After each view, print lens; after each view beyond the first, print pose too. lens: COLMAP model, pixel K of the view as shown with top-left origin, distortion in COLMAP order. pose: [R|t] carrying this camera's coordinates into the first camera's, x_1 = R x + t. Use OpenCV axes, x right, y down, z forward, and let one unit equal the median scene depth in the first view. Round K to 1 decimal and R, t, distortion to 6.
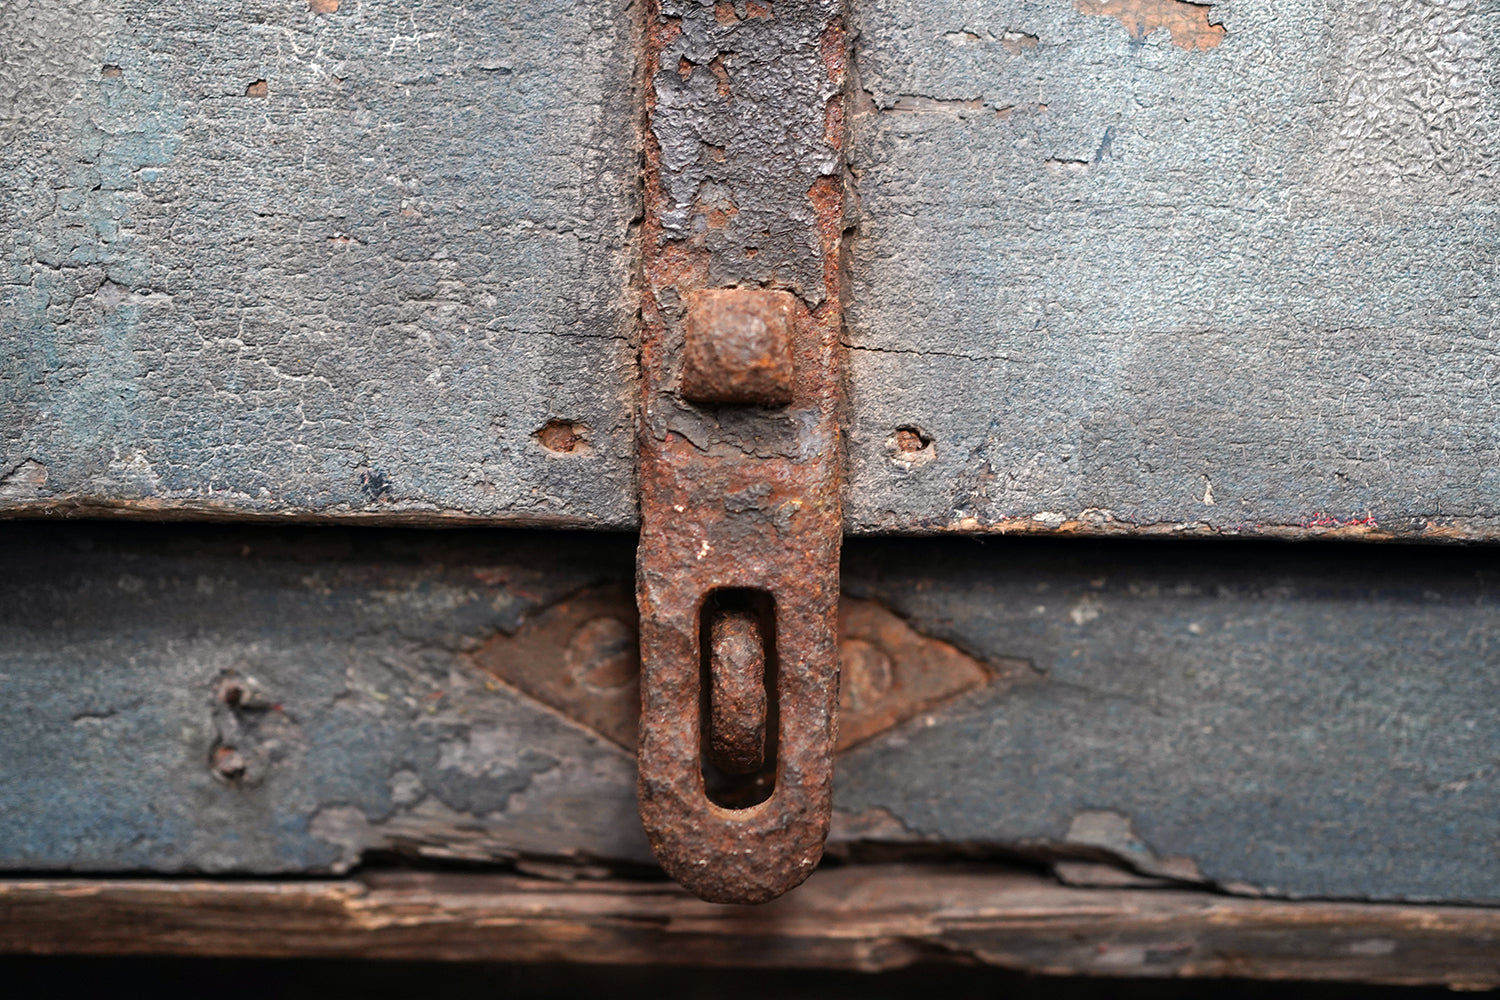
lens RADIAL K [[1546.1, 0, 752.1], [0, 1546.1, 496.6], [0, 0, 1]] dist [-0.035449, 0.188281]
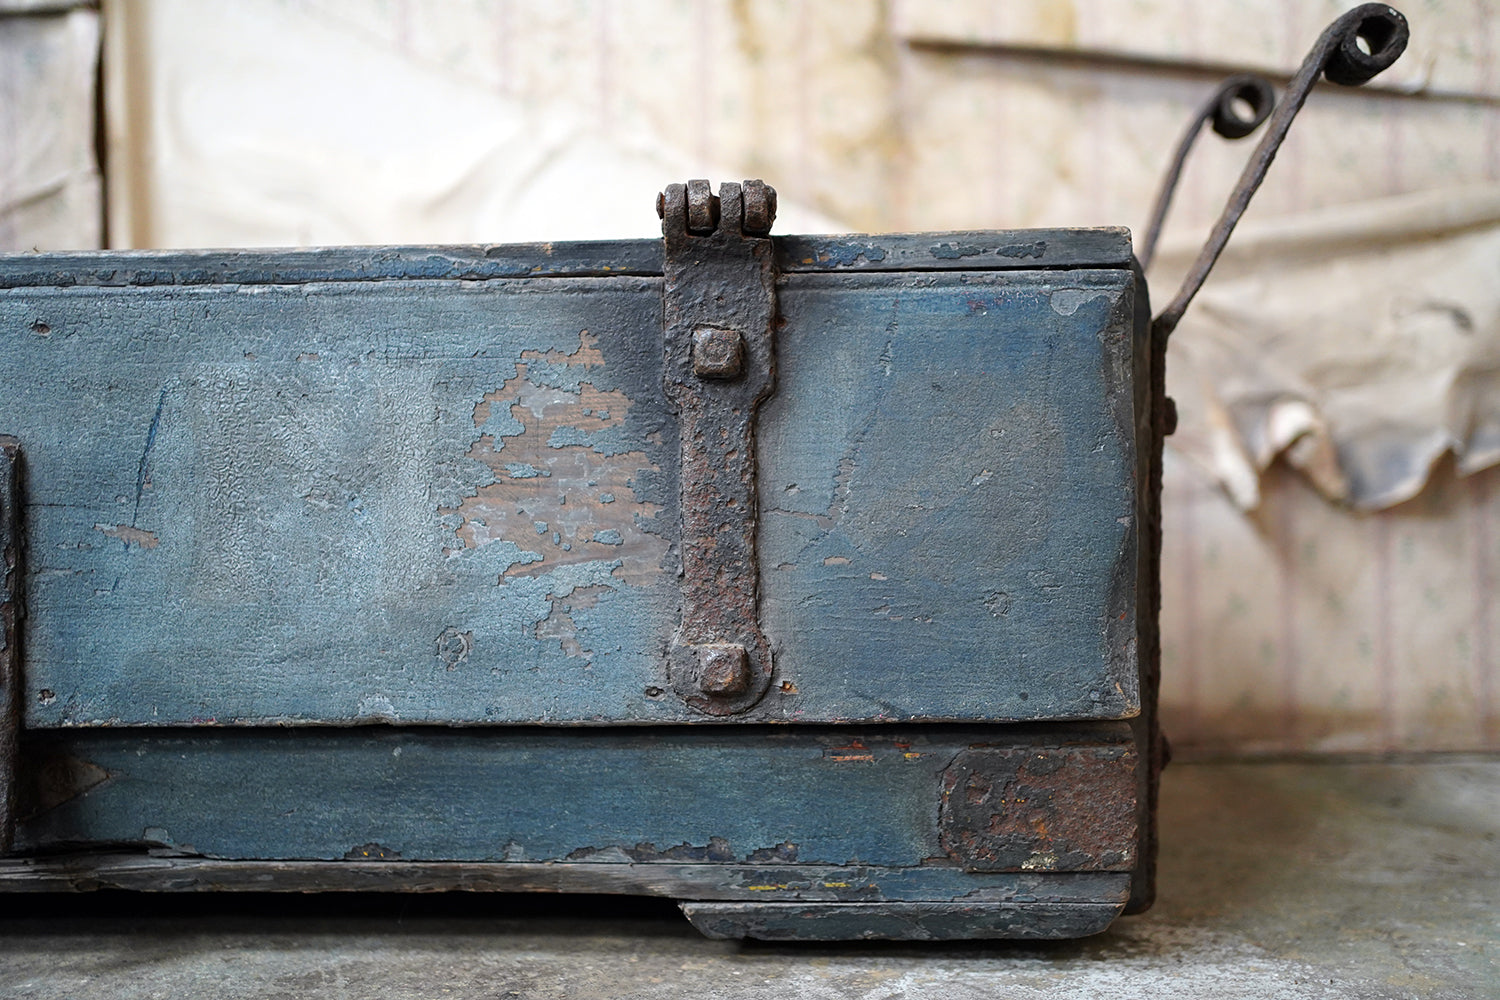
lens RADIAL K [[1529.9, 0, 745.2], [0, 1529.9, 496.2], [0, 0, 1]] dist [-0.033946, 0.177865]
pose [[0.998274, -0.027640, -0.051823, 1.379225], [0.027746, 0.999614, 0.001335, -0.330780], [0.051766, -0.002771, 0.998655, -1.524044]]
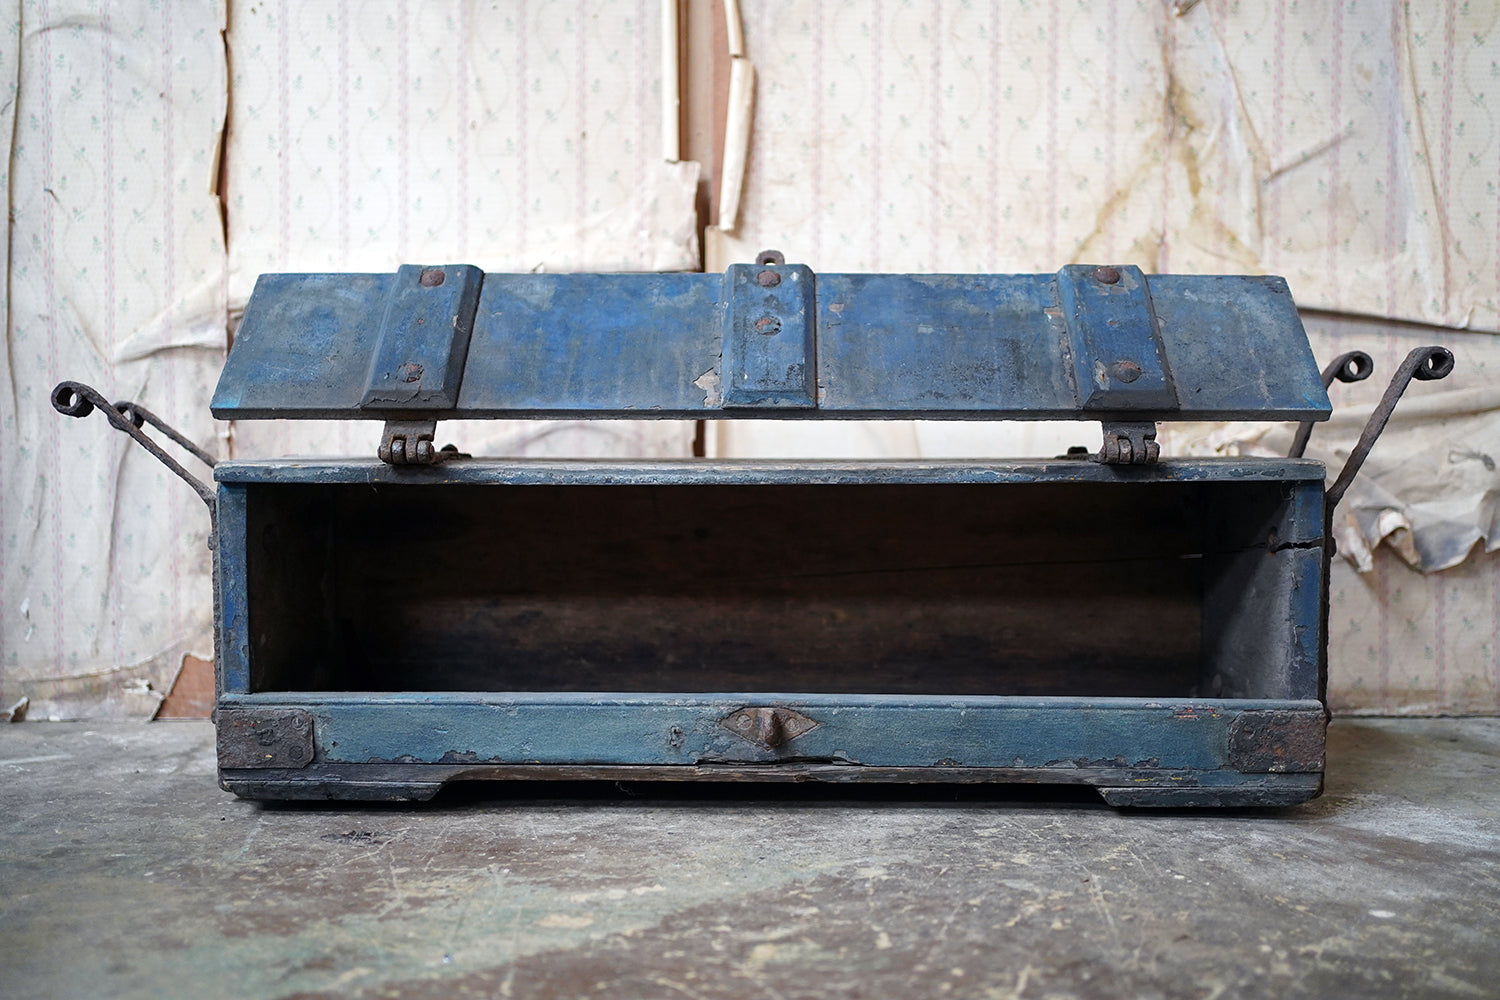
lens RADIAL K [[1546.1, 0, 752.1], [0, 1546.1, 496.6], [0, 0, 1]] dist [-0.035449, 0.188281]
pose [[0.999483, -0.019479, -0.025586, 0.082235], [0.019404, 0.999807, -0.003175, -0.651177], [0.025643, 0.002677, 0.999668, -4.287828]]
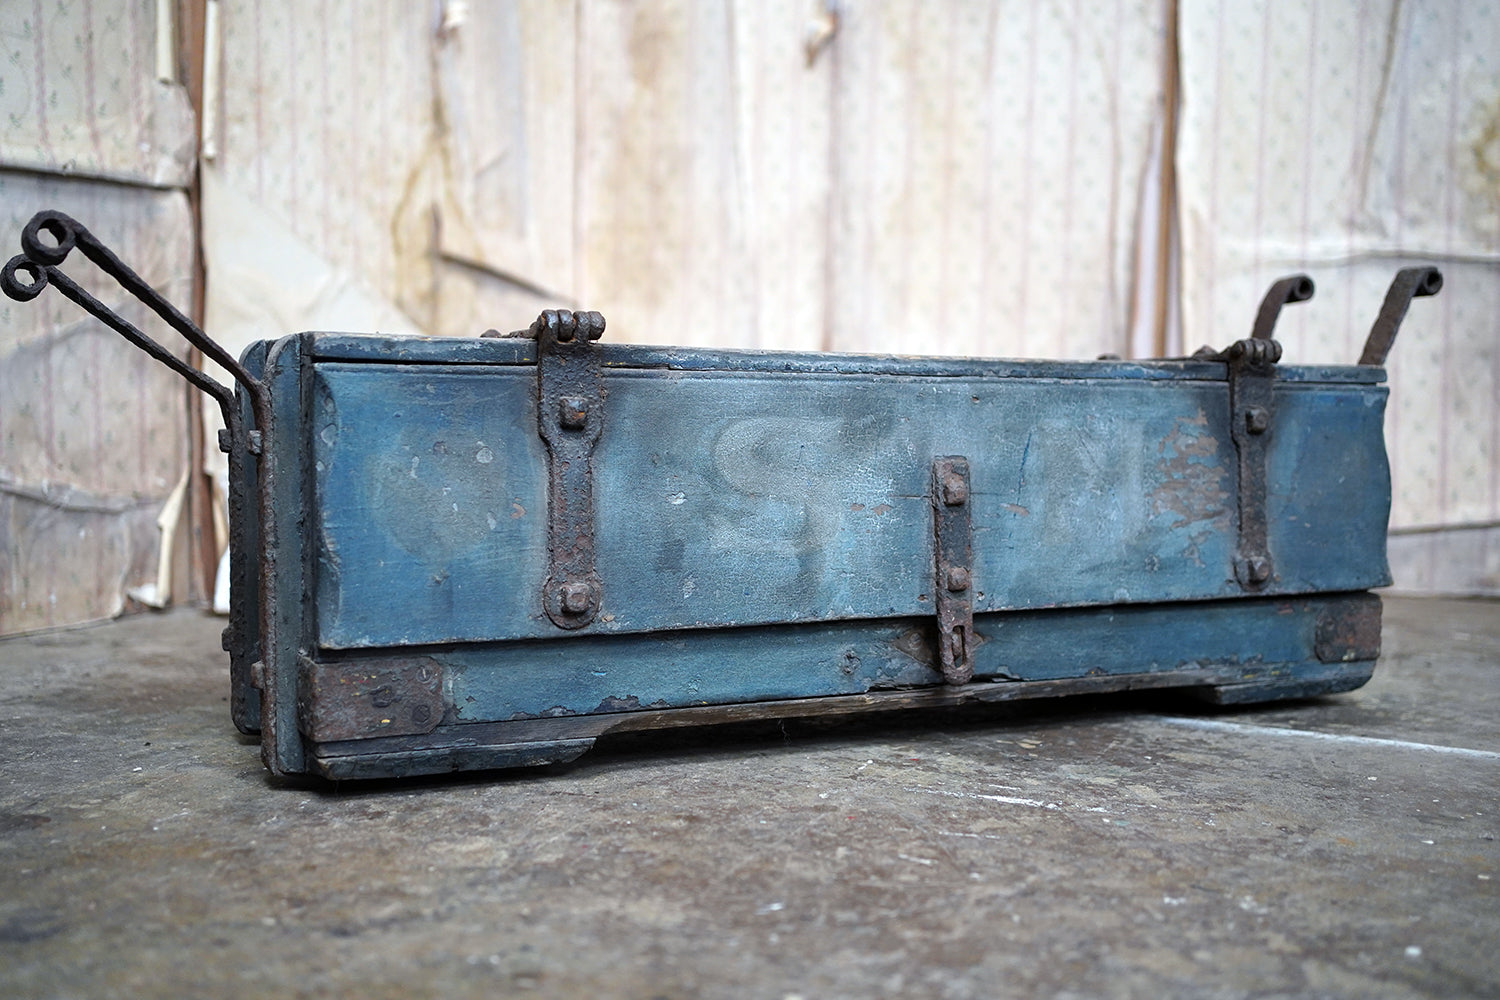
lens RADIAL K [[1529.9, 0, 745.2], [0, 1529.9, 496.2], [0, 0, 1]] dist [-0.033946, 0.177865]
pose [[0.904974, -0.032067, 0.424257, -2.551293], [0.026397, 0.999466, 0.019236, -0.446076], [-0.424648, -0.006209, 0.905337, -3.027336]]
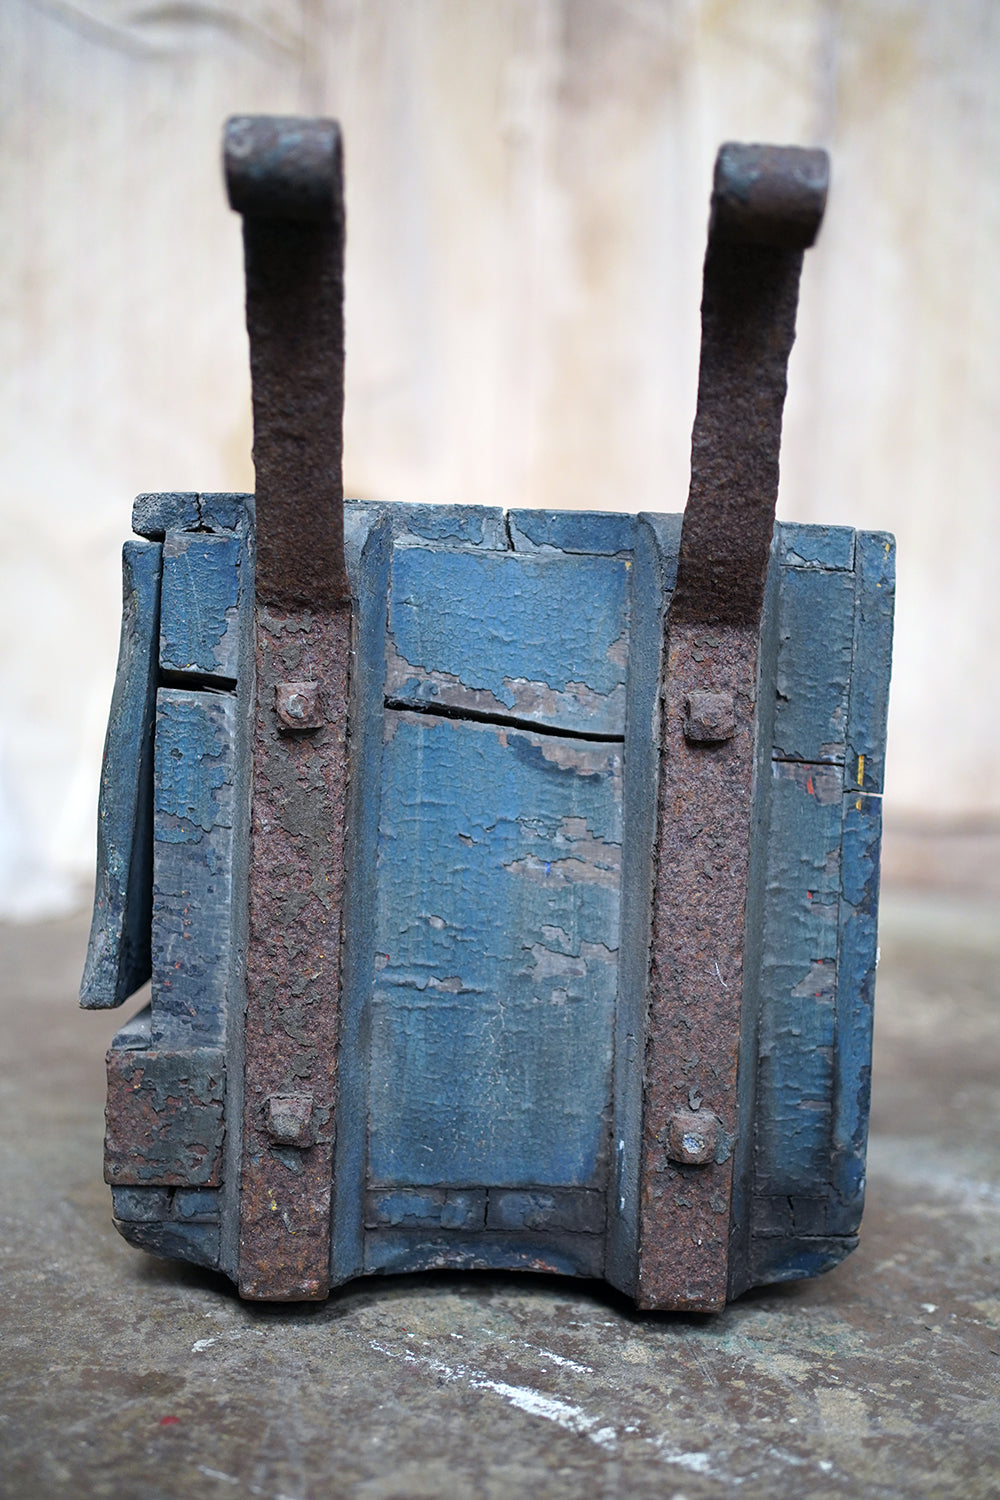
lens RADIAL K [[1553.0, 0, 500.0], [0, 1553.0, 750.0], [0, 0, 1]] dist [-0.033278, 0.184443]
pose [[0.984313, 0.007409, 0.176274, -0.611627], [-0.005734, 0.999933, -0.010007, -0.396171], [-0.176337, 0.008839, 0.984290, -1.679999]]
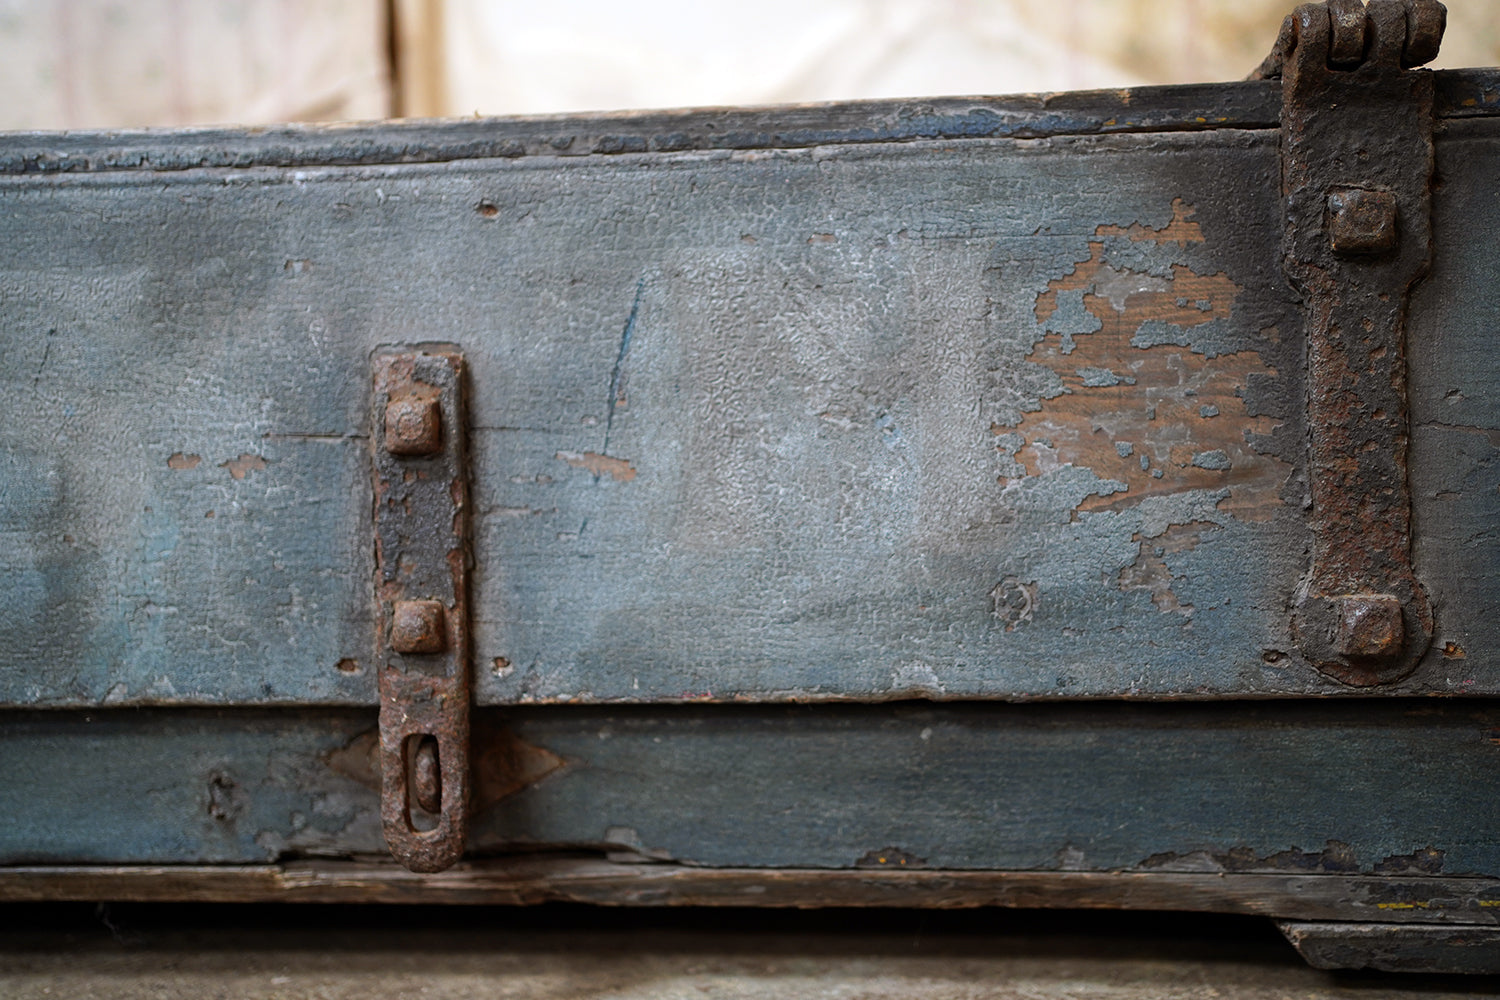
lens RADIAL K [[1546.1, 0, 752.1], [0, 1546.1, 496.6], [0, 0, 1]] dist [-0.035449, 0.188281]
pose [[0.994973, -0.035963, -0.093466, 0.625421], [0.037244, 0.999234, 0.012005, -0.266810], [0.092963, -0.015426, 0.995550, -1.077517]]
